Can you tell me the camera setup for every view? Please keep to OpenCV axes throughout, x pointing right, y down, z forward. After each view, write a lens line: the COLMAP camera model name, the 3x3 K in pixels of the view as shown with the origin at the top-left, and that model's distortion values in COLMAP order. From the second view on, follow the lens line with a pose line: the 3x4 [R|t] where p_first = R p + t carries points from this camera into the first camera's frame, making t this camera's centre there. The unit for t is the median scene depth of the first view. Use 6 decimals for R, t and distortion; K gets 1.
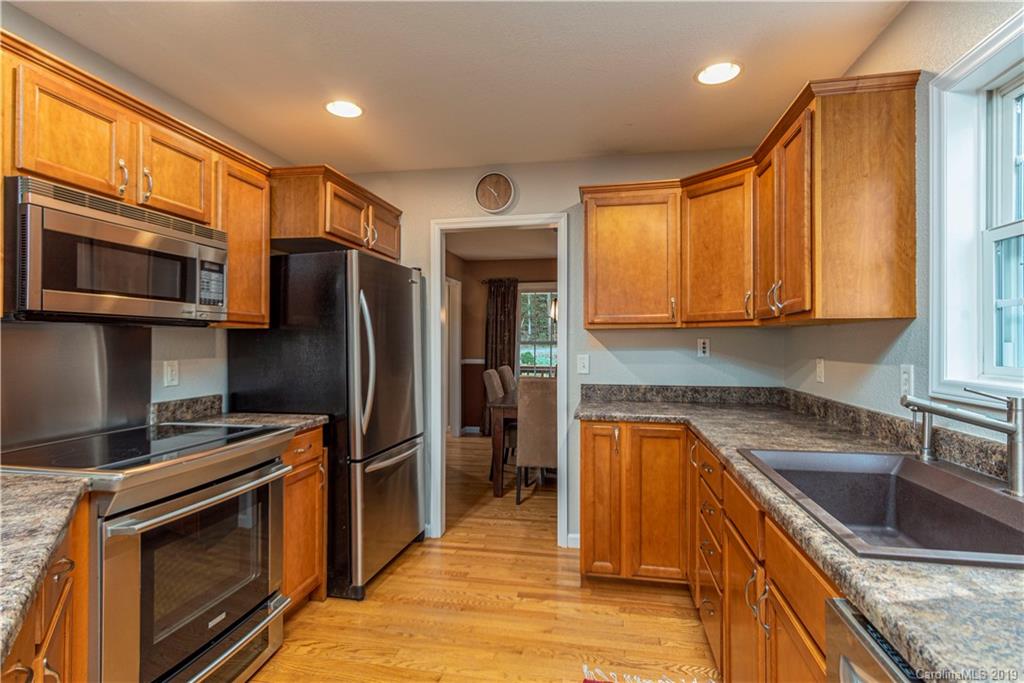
lens RADIAL K [[507.8, 0, 509.2], [0, 507.8, 340.0], [0, 0, 1]] dist [0.006045, 0.000861]
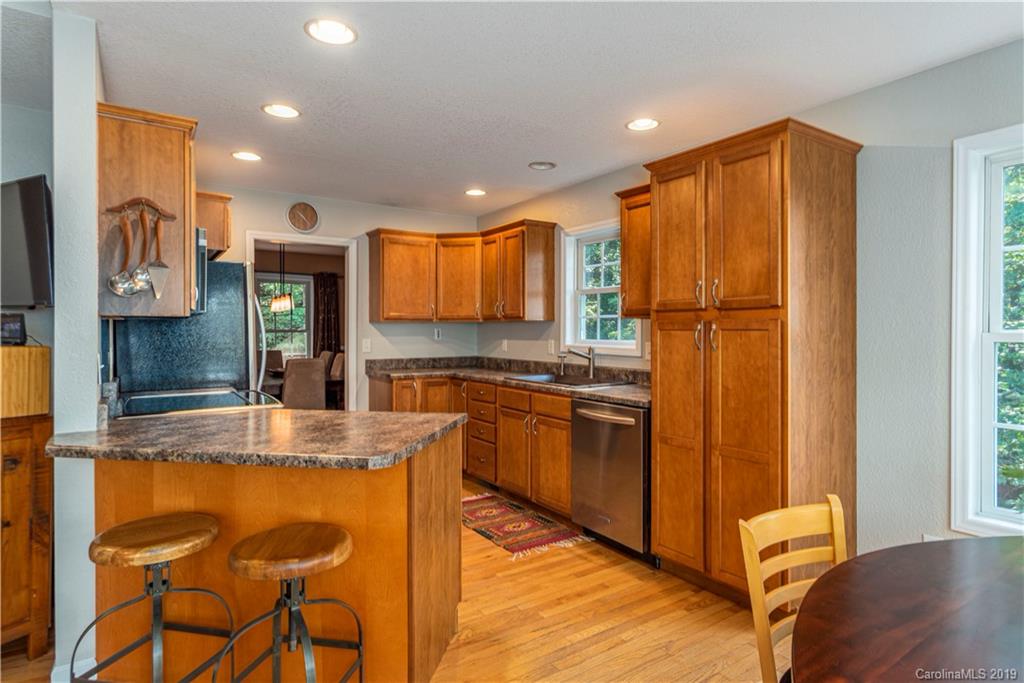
lens RADIAL K [[566.8, 0, 517.3], [0, 566.8, 335.0], [0, 0, 1]] dist [0.001990, 0.000492]
pose [[0.704233, -0.009090, 0.709911, -0.837437], [-0.001375, 0.999899, 0.014167, -0.008982], [-0.709968, -0.010953, 0.704149, -0.530269]]
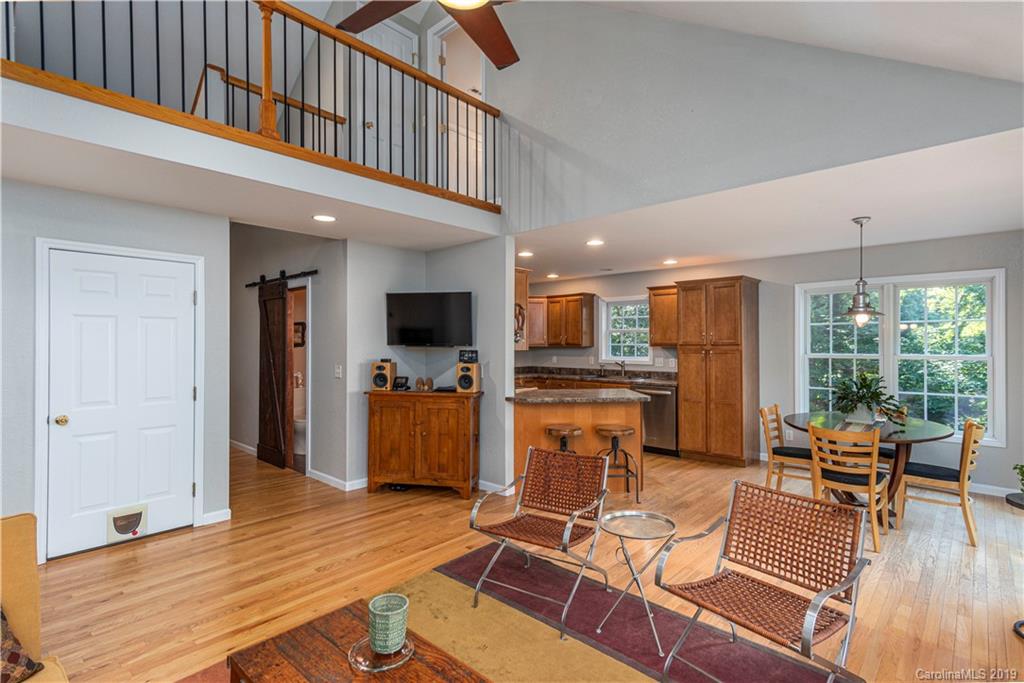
lens RADIAL K [[507.8, 0, 504.2], [0, 507.8, 342.5], [0, 0, 1]] dist [0.006045, 0.000861]
pose [[0.527935, -0.005914, 0.849264, -2.297471], [0.002103, 0.999982, 0.005656, -0.068619], [-0.849282, -0.001200, 0.527938, -0.481824]]
